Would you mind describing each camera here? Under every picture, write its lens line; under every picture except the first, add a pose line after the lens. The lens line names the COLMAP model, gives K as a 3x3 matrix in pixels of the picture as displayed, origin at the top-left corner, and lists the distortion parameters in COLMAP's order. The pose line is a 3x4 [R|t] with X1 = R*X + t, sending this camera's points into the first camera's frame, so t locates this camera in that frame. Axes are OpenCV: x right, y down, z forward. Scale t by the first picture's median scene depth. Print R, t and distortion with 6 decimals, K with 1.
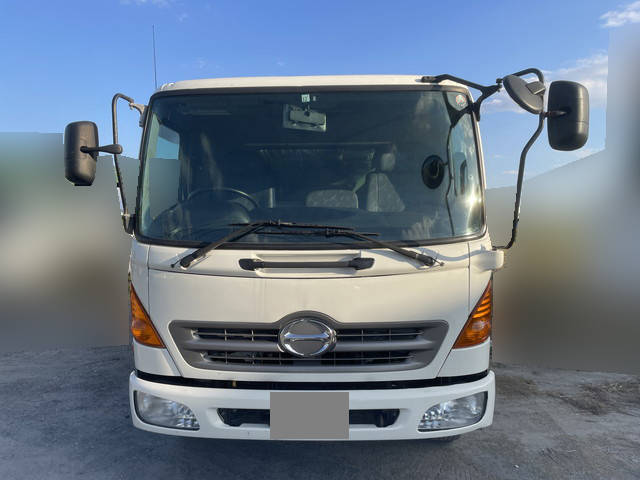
lens RADIAL K [[502.6, 0, 321.3], [0, 502.6, 240.7], [0, 0, 1]] dist [0.082275, -0.104378]
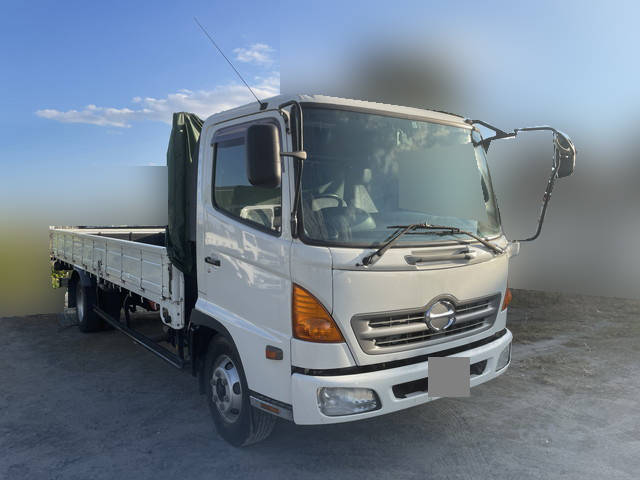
lens RADIAL K [[502.6, 0, 305.1], [0, 502.6, 241.2], [0, 0, 1]] dist [0.082275, -0.104378]
pose [[0.792660, -0.031767, 0.608836, -1.038024], [0.042581, 0.999088, -0.003309, -0.003852], [-0.608175, 0.028548, 0.793289, 0.191395]]
